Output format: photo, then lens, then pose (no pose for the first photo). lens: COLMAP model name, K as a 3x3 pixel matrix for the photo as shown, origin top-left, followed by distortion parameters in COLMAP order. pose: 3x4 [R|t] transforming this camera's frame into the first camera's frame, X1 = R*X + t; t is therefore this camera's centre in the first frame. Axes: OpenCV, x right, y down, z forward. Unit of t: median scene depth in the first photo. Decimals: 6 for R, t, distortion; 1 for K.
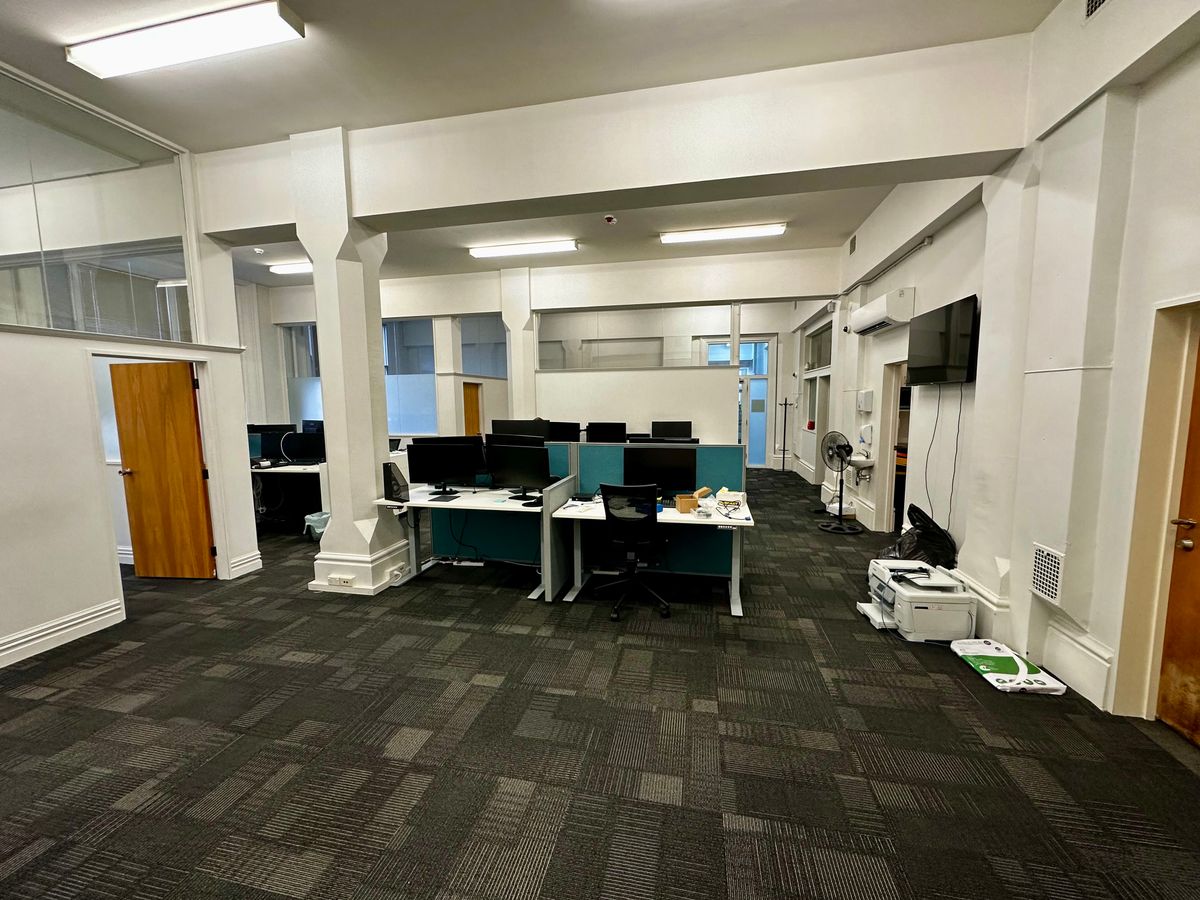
lens RADIAL K [[476.2, 0, 600.0], [0, 476.2, 450.0], [0, 0, 1]] dist [-0.002268, -0.000031]
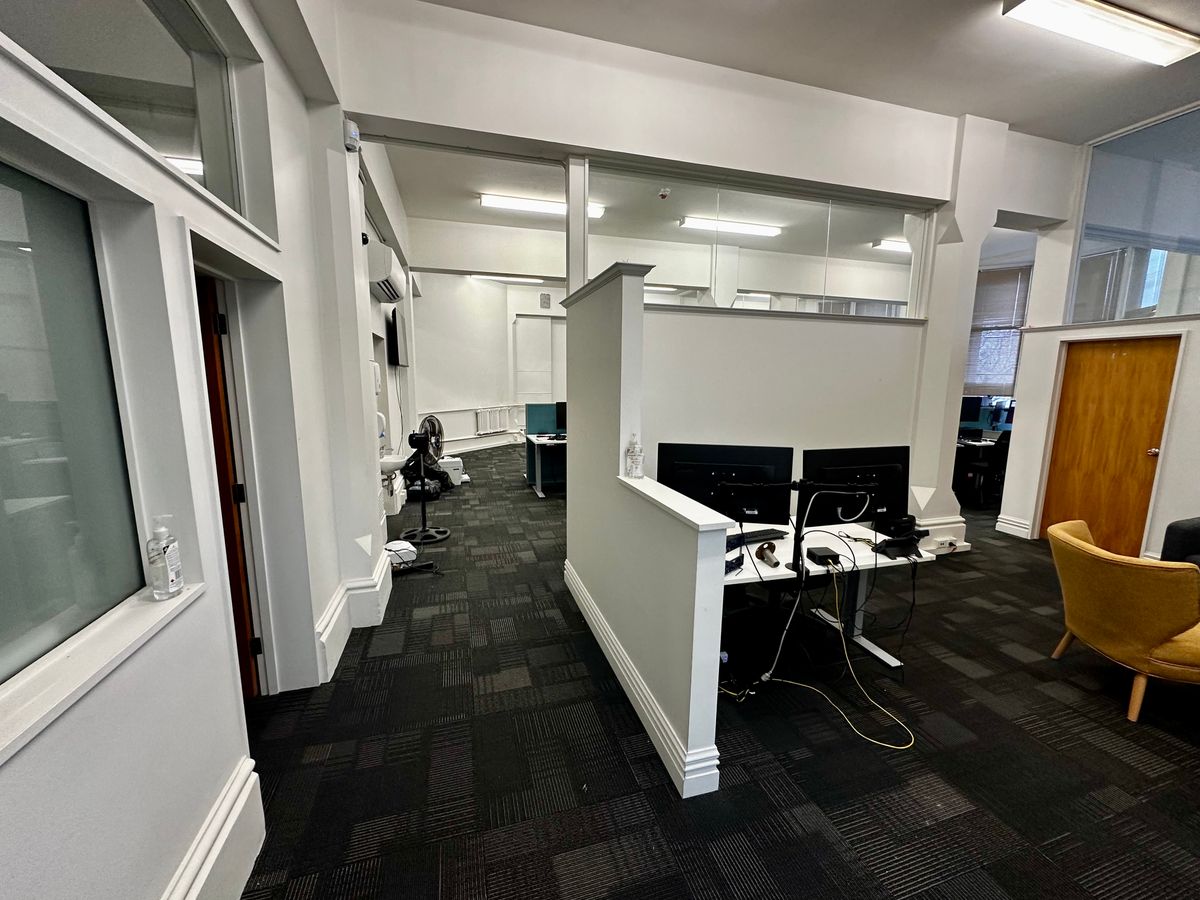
lens RADIAL K [[476.2, 0, 600.0], [0, 476.2, 450.0], [0, 0, 1]] dist [-0.002268, -0.000031]
pose [[-0.875152, 0.075955, -0.477850, 1.270440], [-0.048022, 0.969090, 0.241988, -0.385872], [0.481460, 0.234724, -0.844453, 3.683639]]
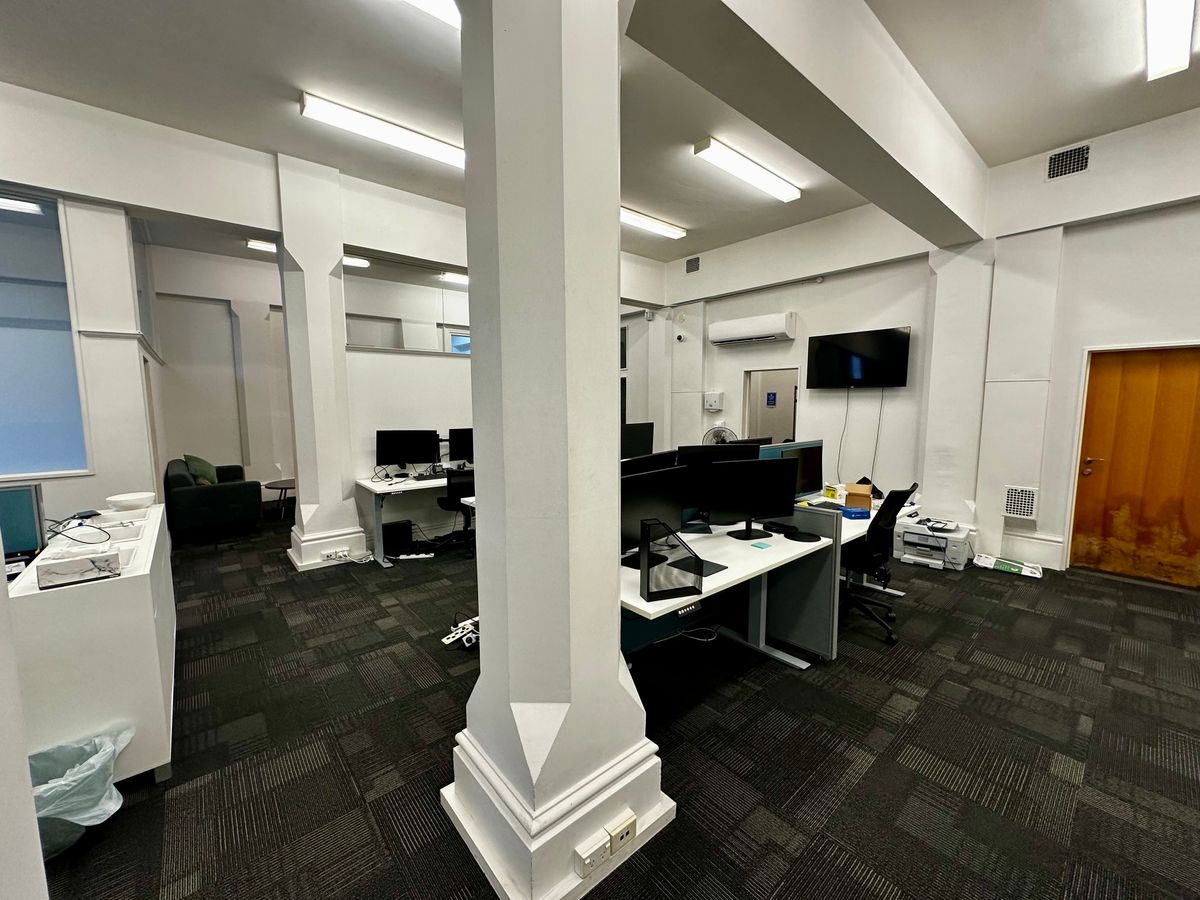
lens RADIAL K [[476.2, 0, 600.0], [0, 476.2, 450.0], [0, 0, 1]] dist [-0.002268, -0.000031]
pose [[0.607828, -0.073718, 0.790639, -1.179464], [0.078339, 0.996391, 0.032677, -0.087114], [-0.790195, 0.042076, 0.611410, 1.061740]]
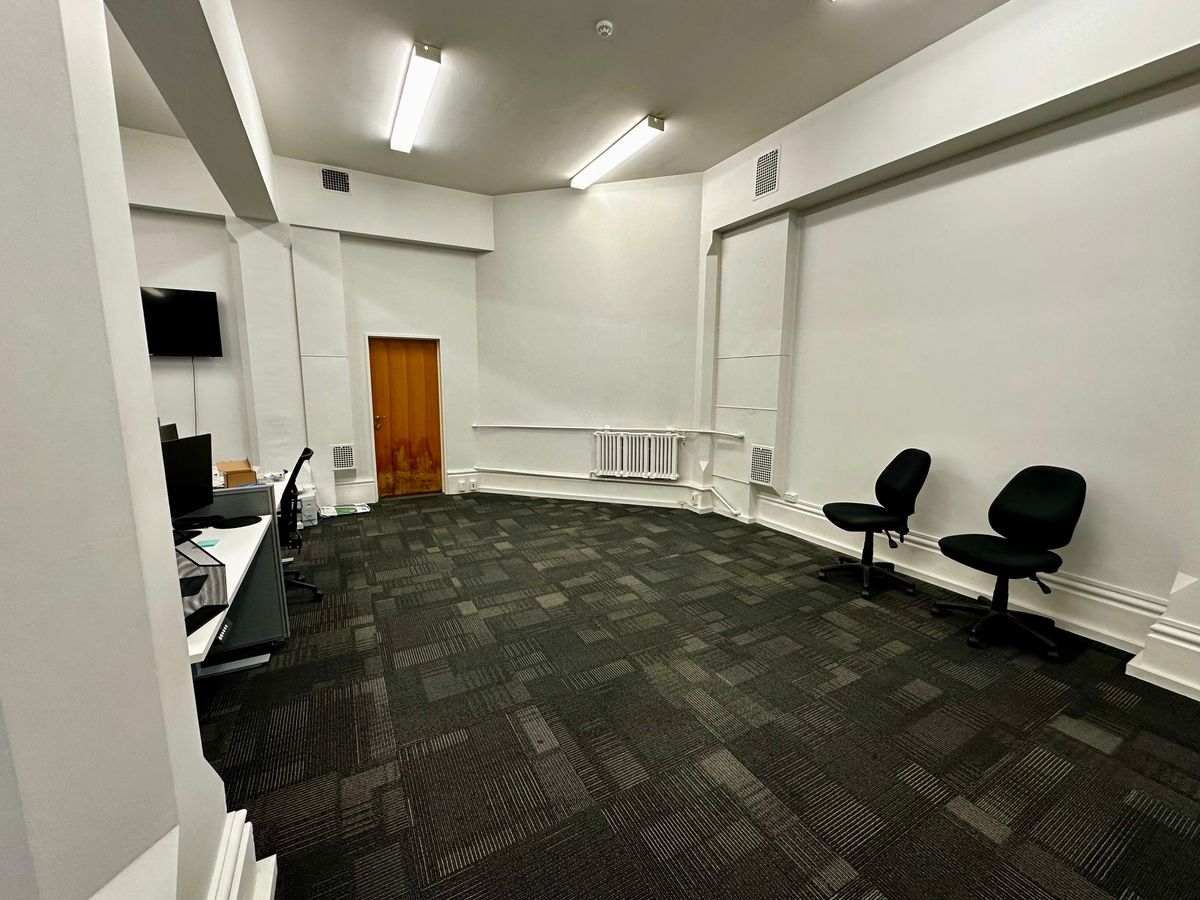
lens RADIAL K [[477.5, 0, 600.0], [0, 477.5, 450.0], [0, 0, 1]] dist [-0.002594, -0.000098]
pose [[-0.654502, -0.105615, 0.748647, -1.223261], [0.078815, 0.975269, 0.206489, -0.097898], [-0.751941, 0.194152, -0.629992, 1.360036]]
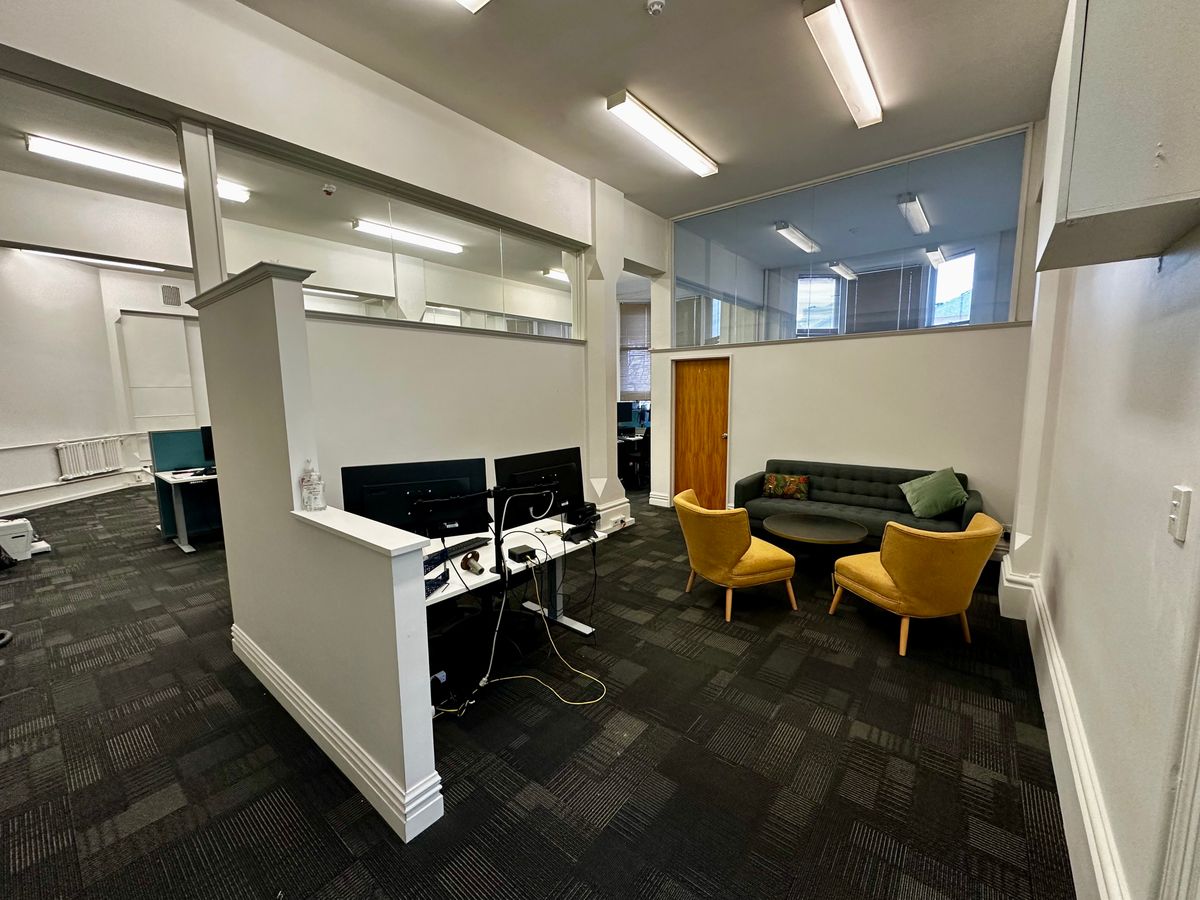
lens RADIAL K [[476.2, 0, 600.0], [0, 476.2, 450.0], [0, 0, 1]] dist [-0.002268, -0.000031]
pose [[-0.449102, 0.129247, -0.884083, 1.258482], [-0.074539, 0.980613, 0.181224, -0.394698], [0.890366, 0.147286, -0.430761, 3.709207]]
